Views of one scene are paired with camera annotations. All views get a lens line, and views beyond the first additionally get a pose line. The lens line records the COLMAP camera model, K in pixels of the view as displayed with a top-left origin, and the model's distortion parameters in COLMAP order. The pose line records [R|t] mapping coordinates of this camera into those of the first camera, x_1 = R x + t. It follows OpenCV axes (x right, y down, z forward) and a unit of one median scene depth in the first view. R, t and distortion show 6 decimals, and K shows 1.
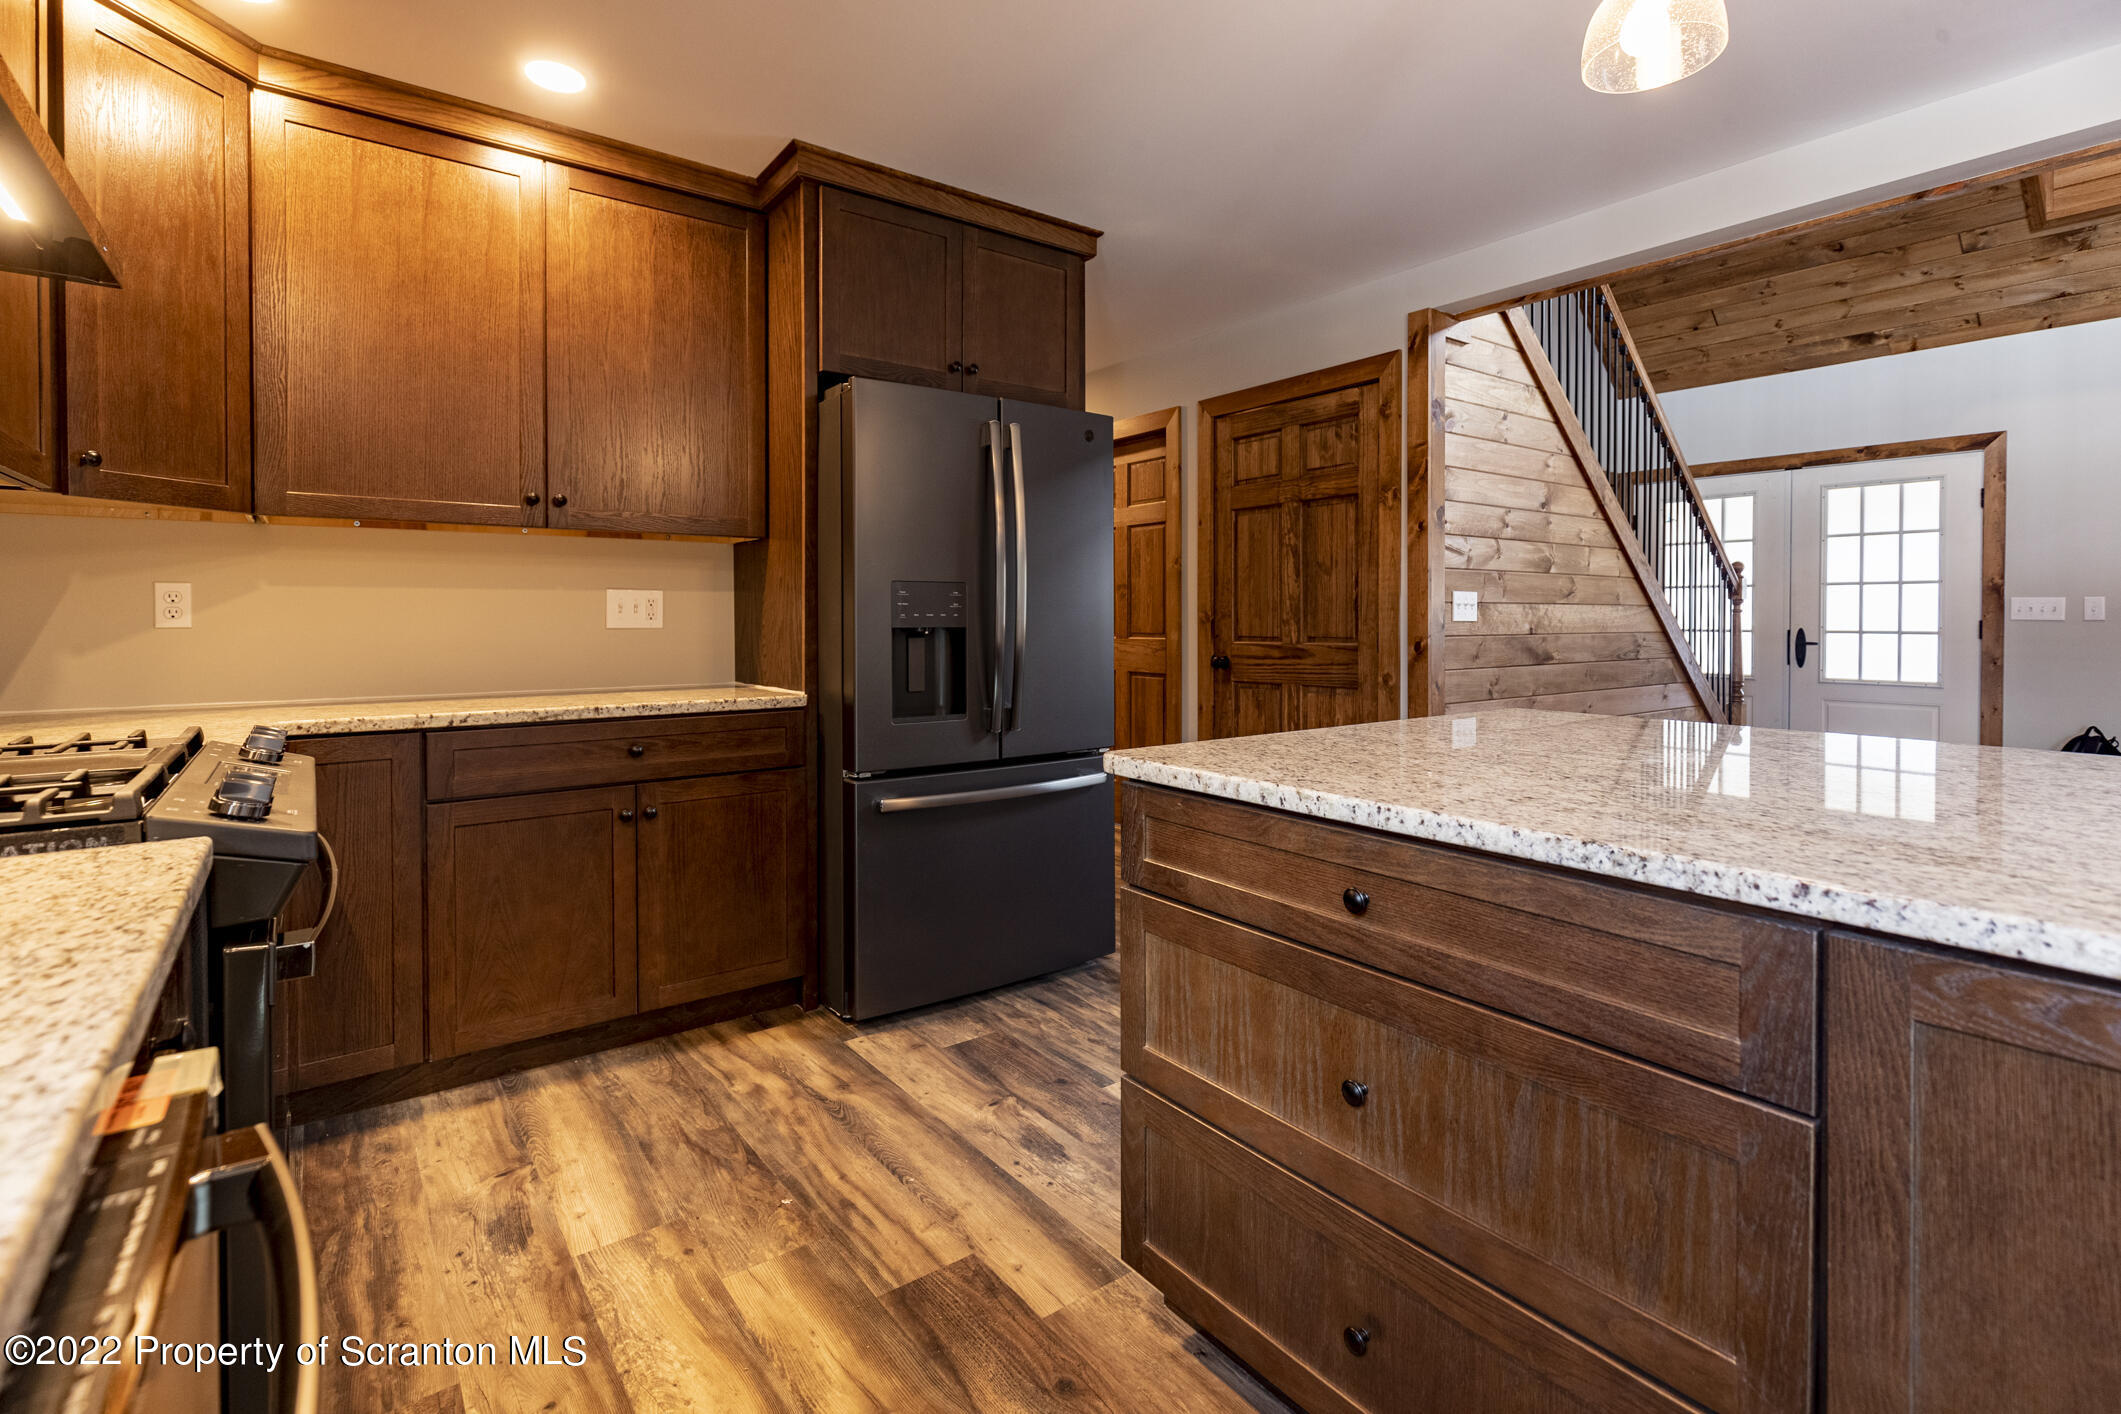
lens RADIAL K [[997.9, 0, 1062.3], [0, 997.9, 625.8], [0, 0, 1]] dist [0.005523, -0.001466]
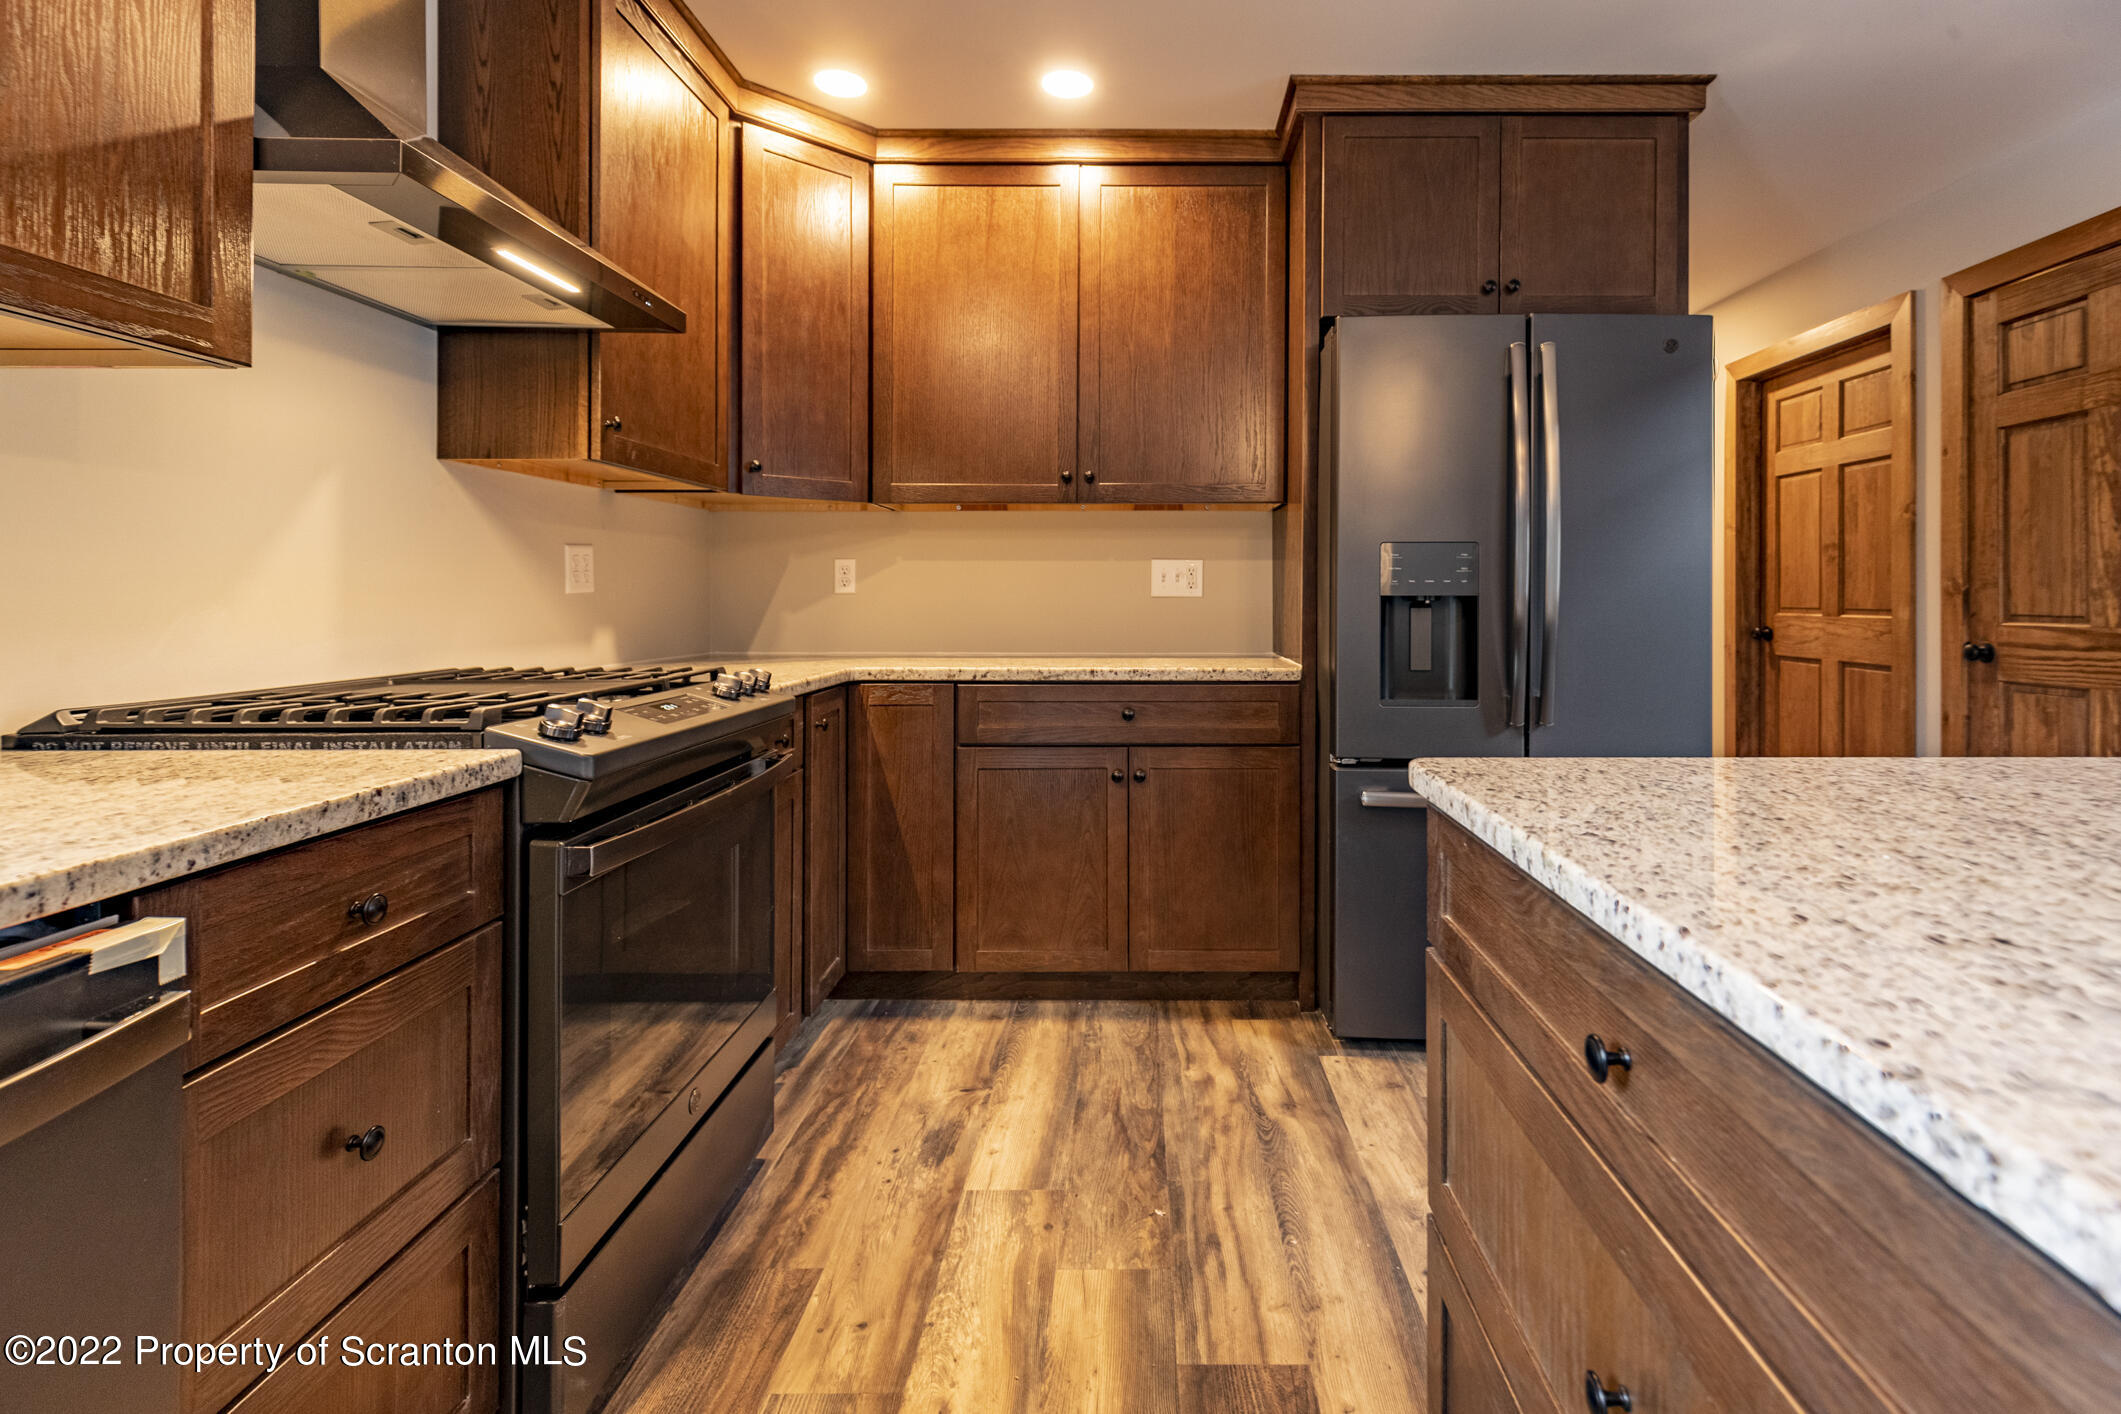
lens RADIAL K [[997.9, 0, 1131.3], [0, 997.9, 594.9], [0, 0, 1]] dist [0.005523, -0.001466]
pose [[0.797844, 0.001696, -0.602861, 0.197713], [-0.006563, 0.999961, -0.005872, 0.008332], [0.602828, 0.008642, 0.797824, 0.184919]]
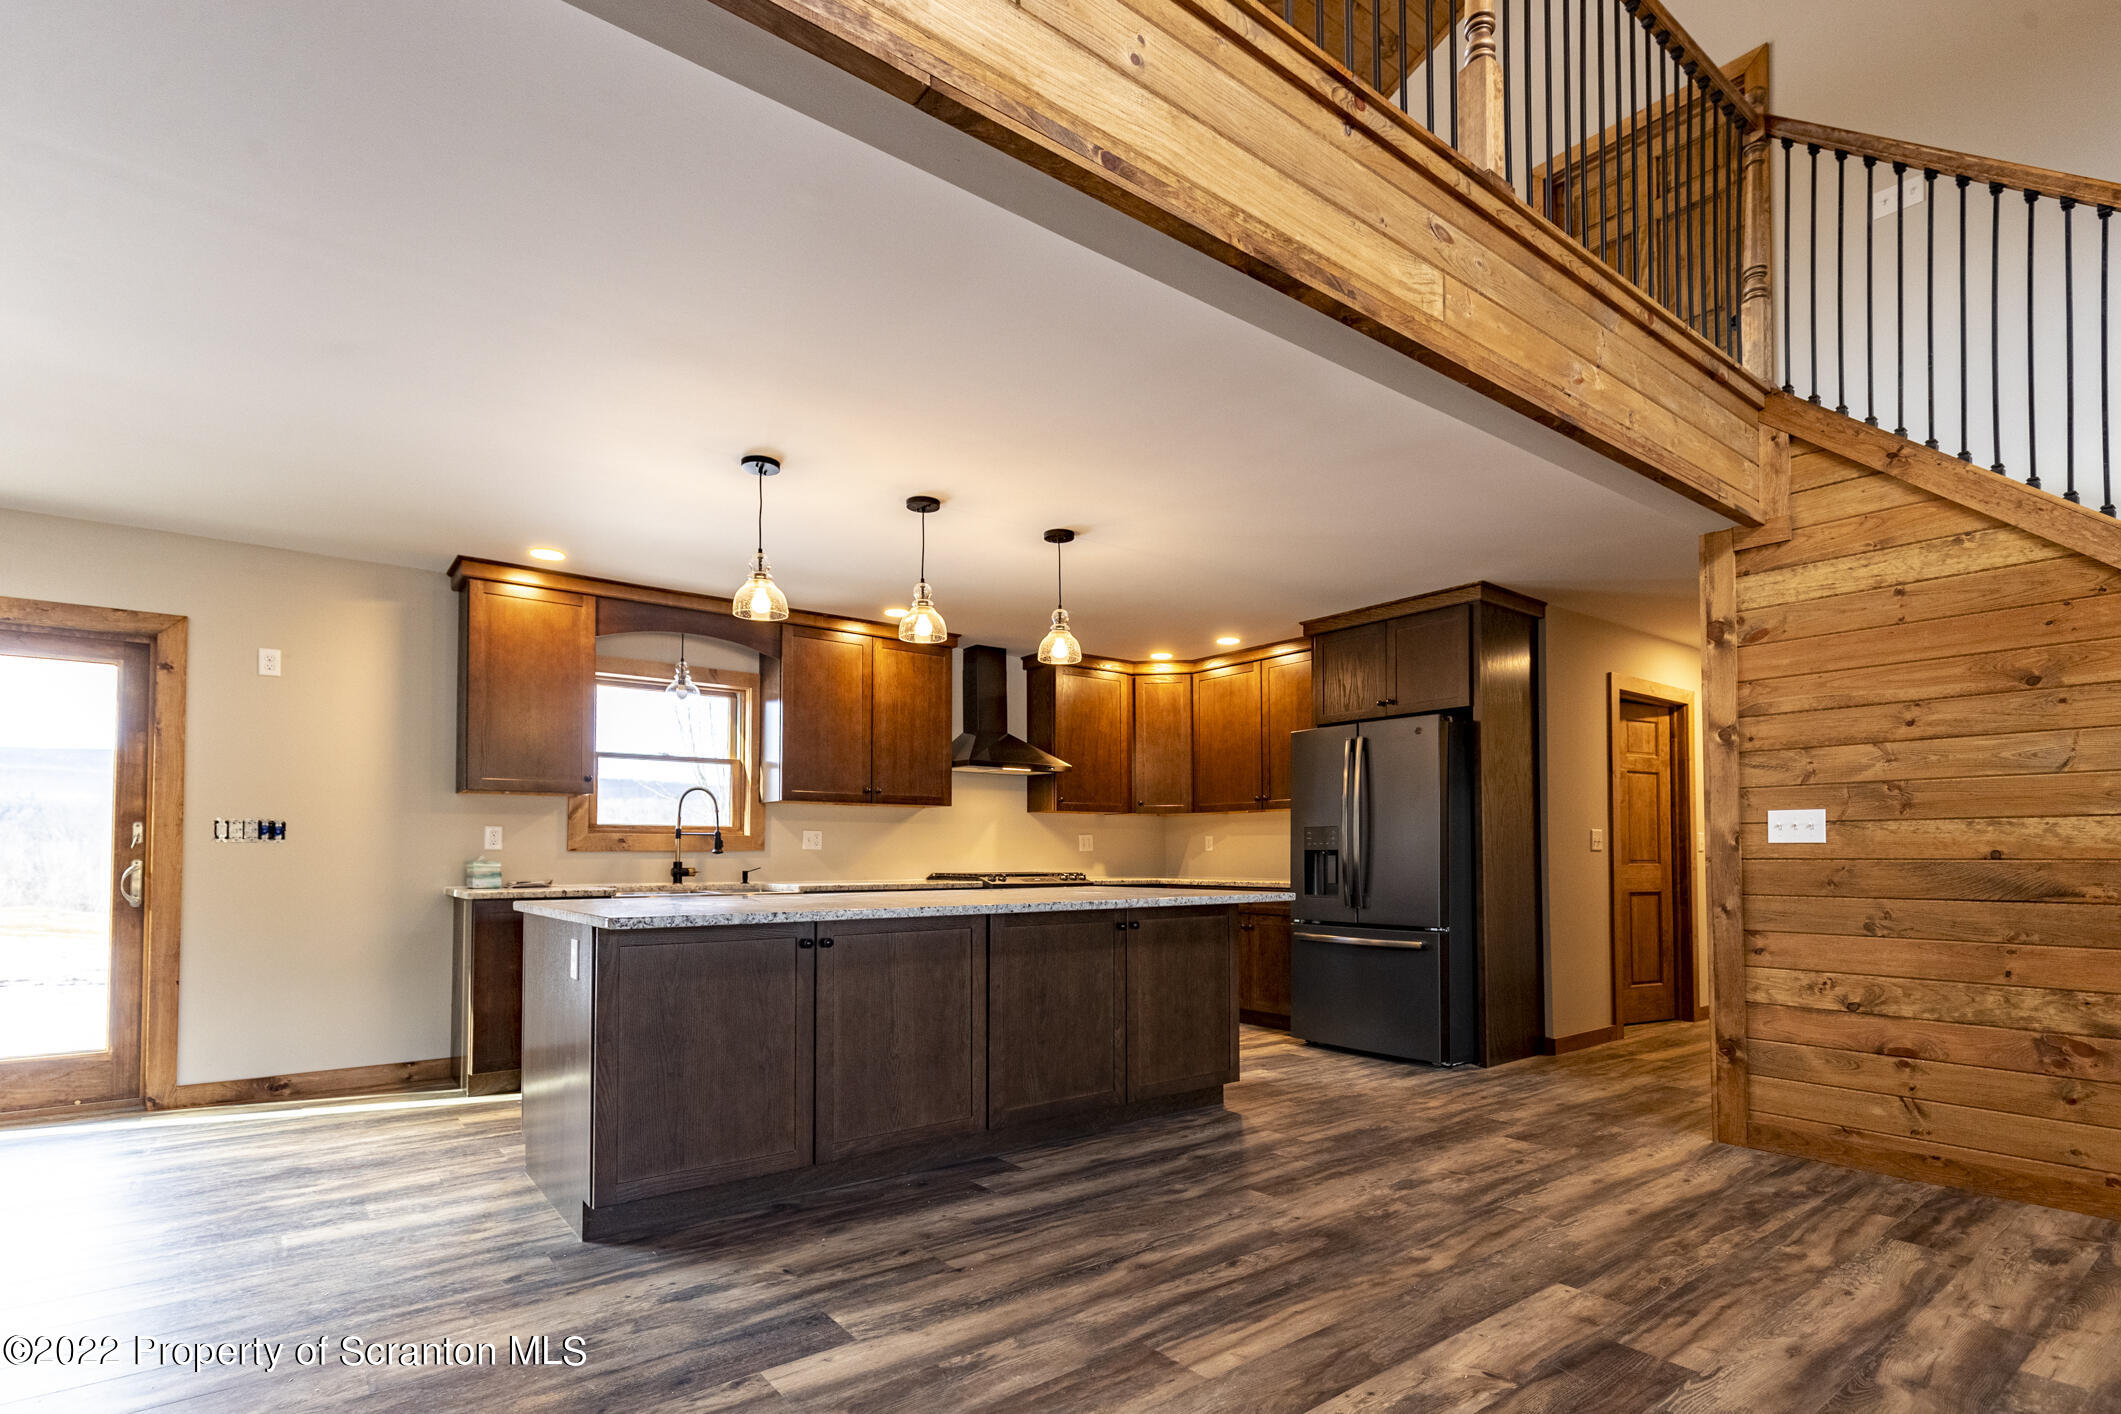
lens RADIAL K [[997.9, 0, 1081.9], [0, 997.9, 812.2], [0, 0, 1]] dist [0.005523, -0.001466]
pose [[0.035253, -0.044820, -0.998373, 2.004646], [-0.004695, 0.998975, -0.045013, 0.020285], [0.999367, 0.006274, 0.035006, 0.526604]]
